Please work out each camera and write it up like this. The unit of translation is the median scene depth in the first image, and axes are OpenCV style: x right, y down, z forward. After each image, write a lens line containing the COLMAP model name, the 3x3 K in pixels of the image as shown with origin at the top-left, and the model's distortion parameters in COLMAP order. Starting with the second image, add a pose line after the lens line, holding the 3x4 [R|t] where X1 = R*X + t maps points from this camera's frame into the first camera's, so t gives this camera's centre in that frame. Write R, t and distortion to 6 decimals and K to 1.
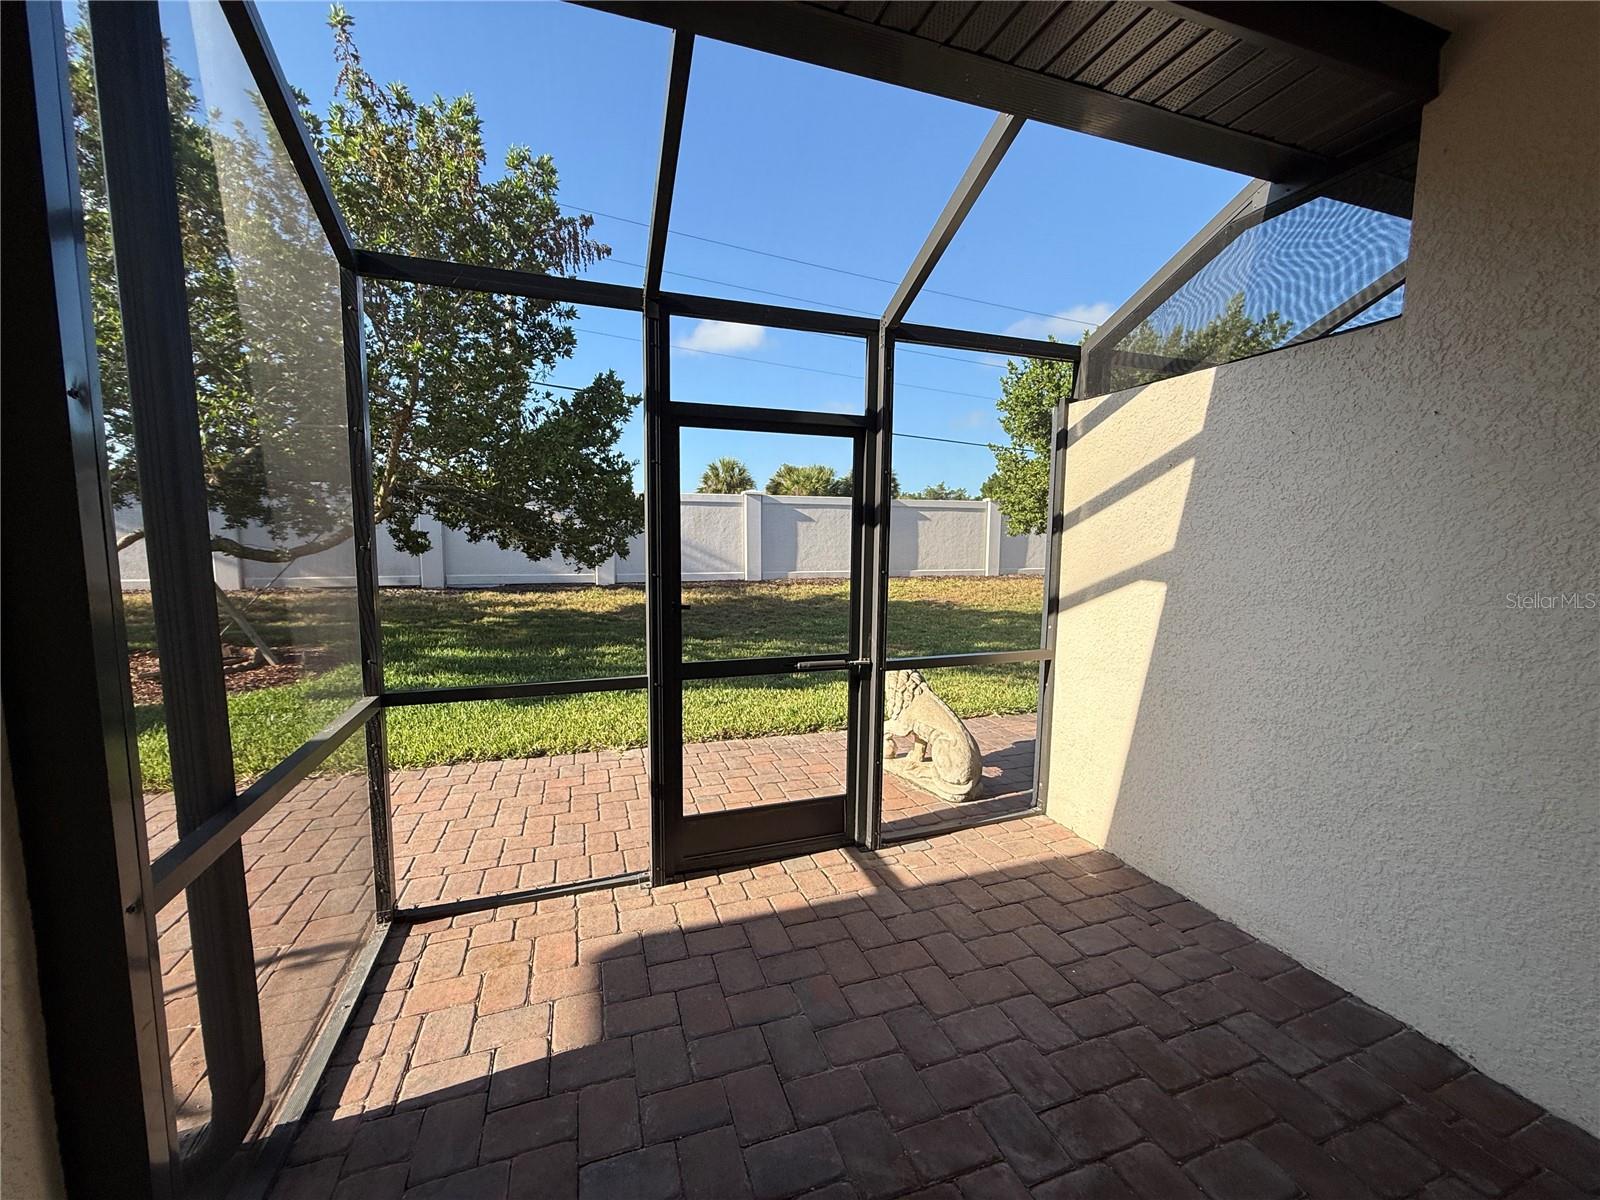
lens RADIAL K [[639.8, 0, 796.7], [0, 639.8, 602.9], [0, 0, 1]] dist [-0.000021, 0.000686]
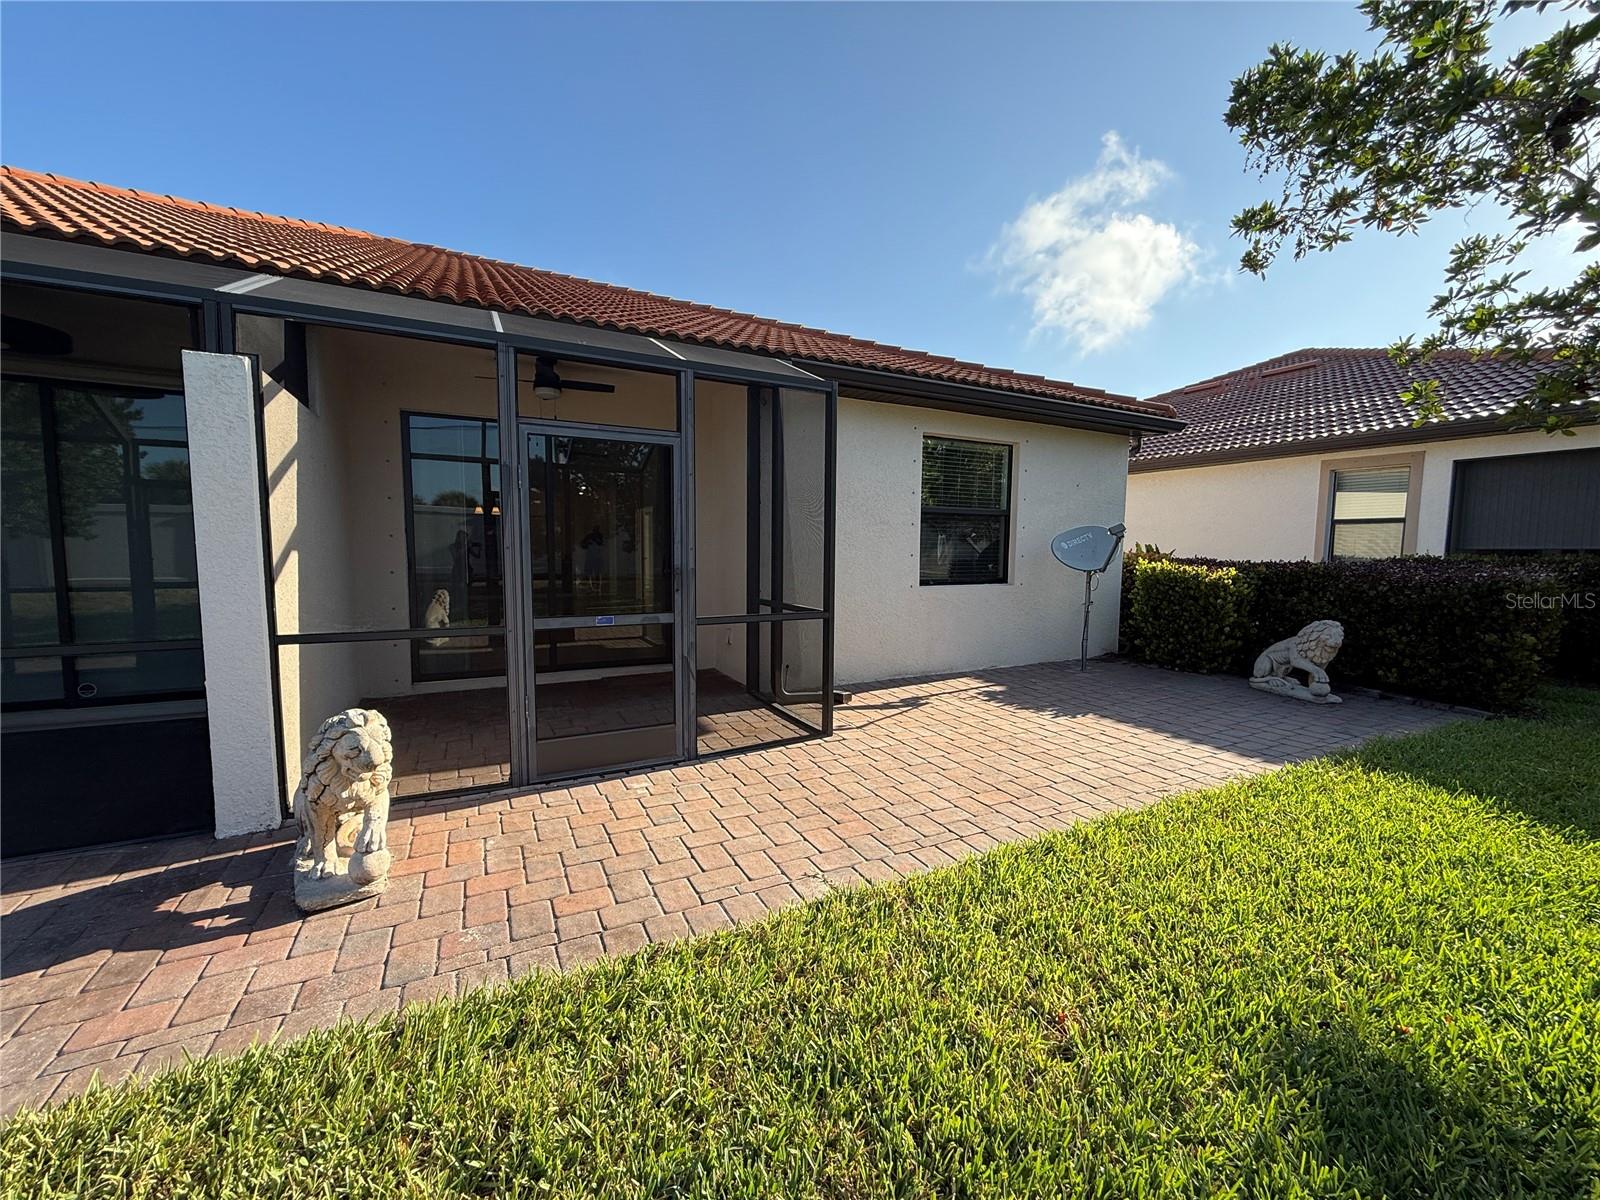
lens RADIAL K [[627.2, 0, 800.0], [0, 627.2, 606.5], [0, 0, 1]] dist [-0.005187, 0.000020]
pose [[-0.989459, -0.005861, -0.144698, -0.239110], [-0.033525, 0.981308, 0.189501, -0.179685], [0.140882, 0.192354, -0.971160, 2.232843]]
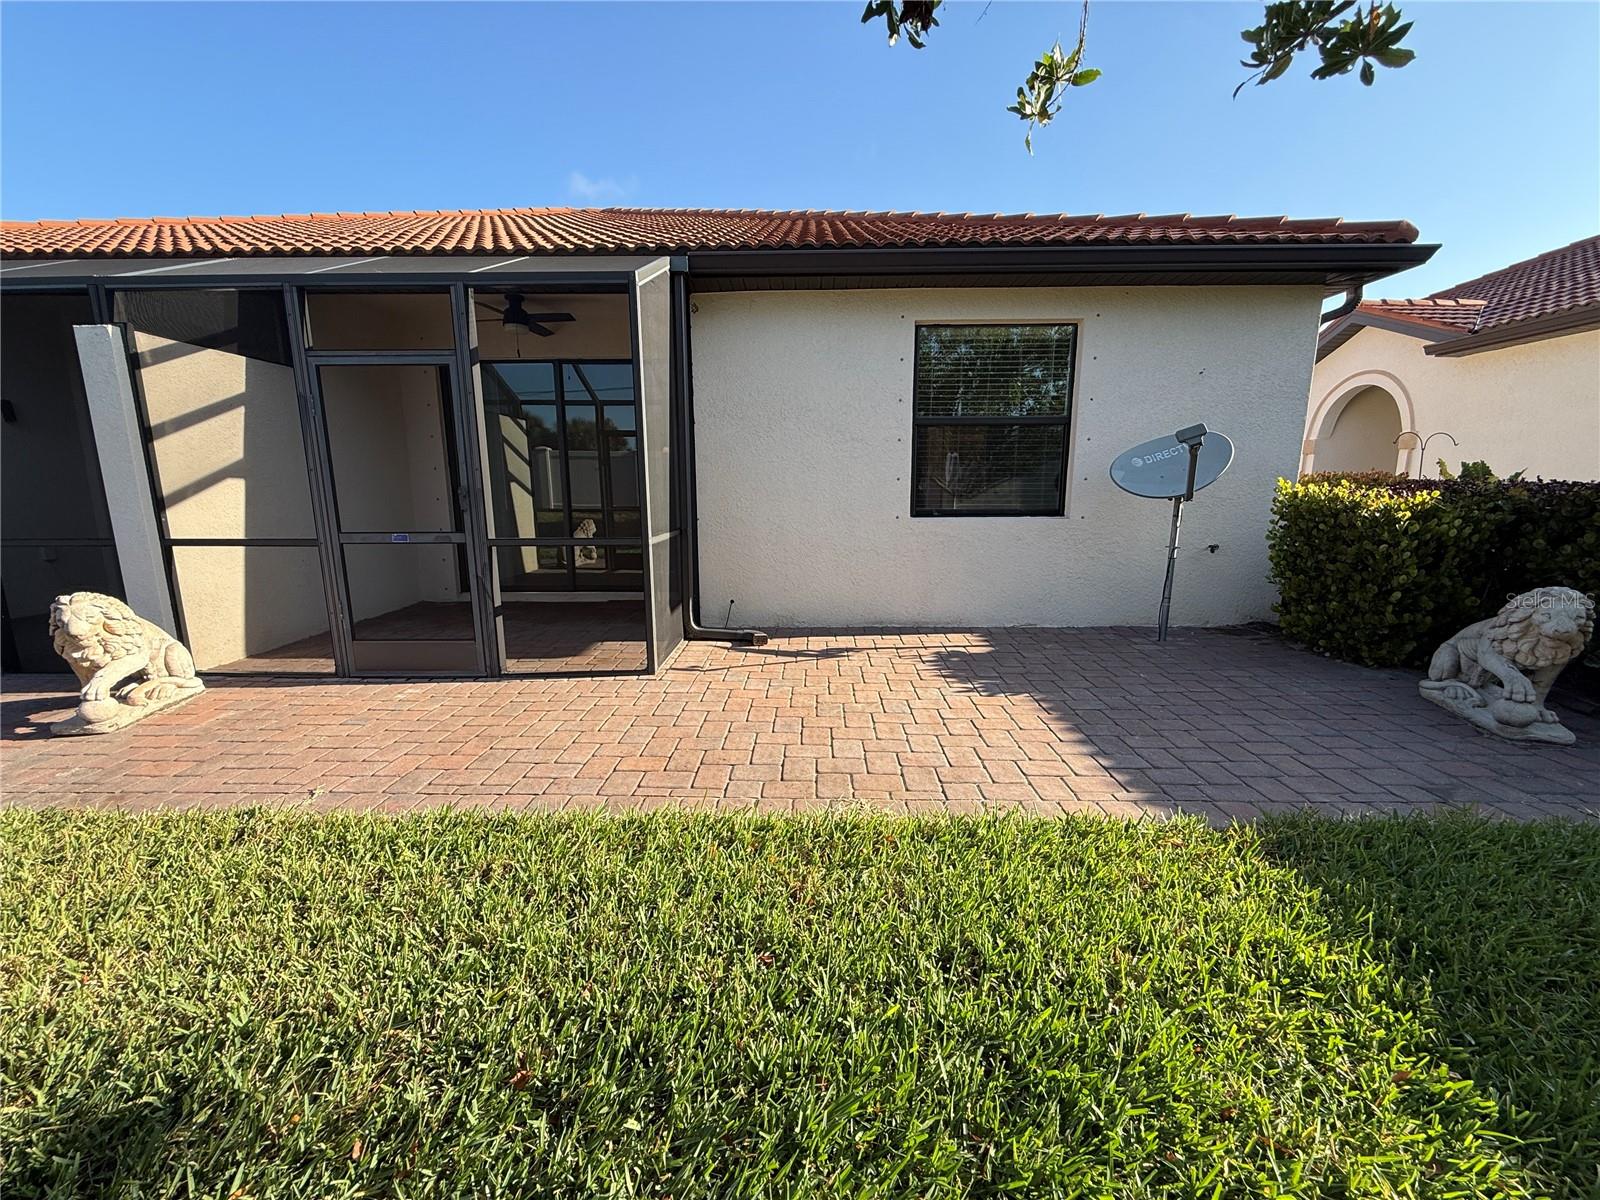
lens RADIAL K [[639.8, 0, 796.7], [0, 639.8, 602.9], [0, 0, 1]] dist [-0.000021, 0.000686]
pose [[-0.941058, -0.068019, 0.331335, -1.306603], [0.028072, 0.960487, 0.276905, -0.127163], [-0.337077, 0.269885, -0.901965, 1.964741]]
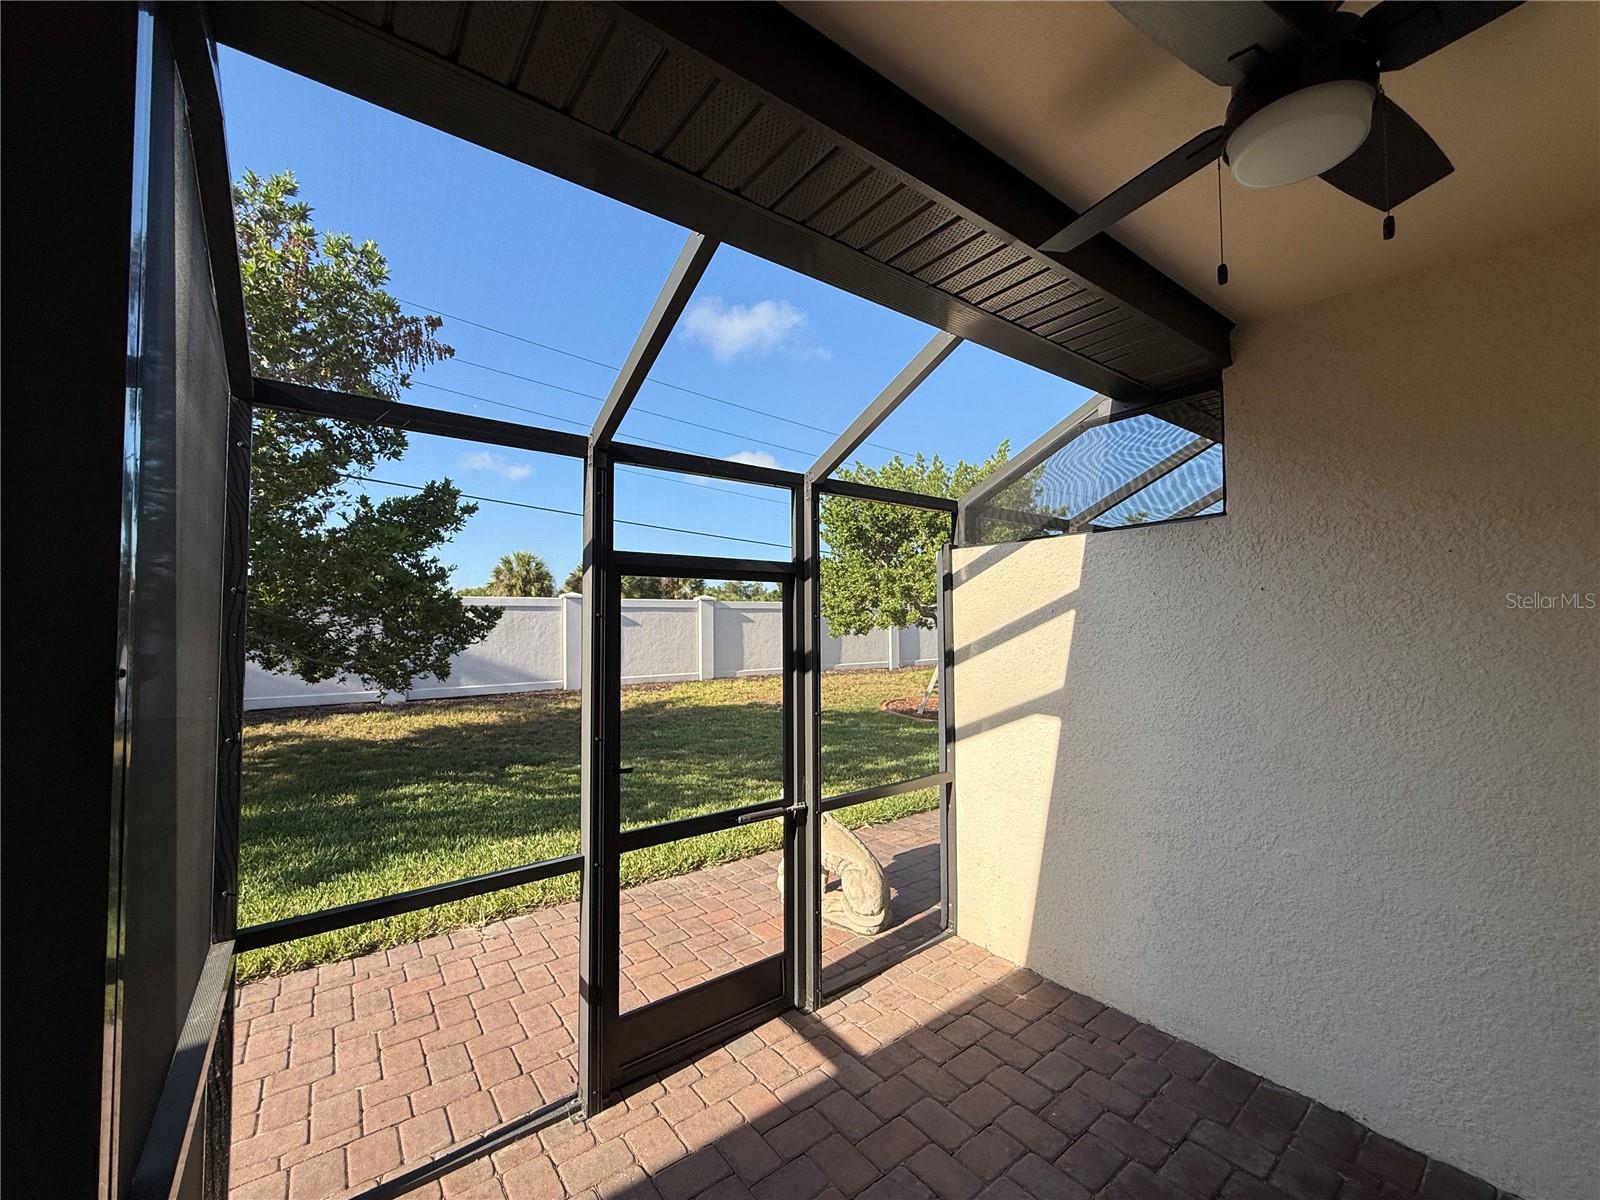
lens RADIAL K [[639.8, 0, 796.7], [0, 639.8, 602.9], [0, 0, 1]] dist [-0.000021, 0.000686]
pose [[0.951008, -0.004716, 0.309129, -0.207964], [0.048240, 0.989900, -0.133304, -0.089747], [-0.305378, 0.141686, 0.941631, 0.034942]]
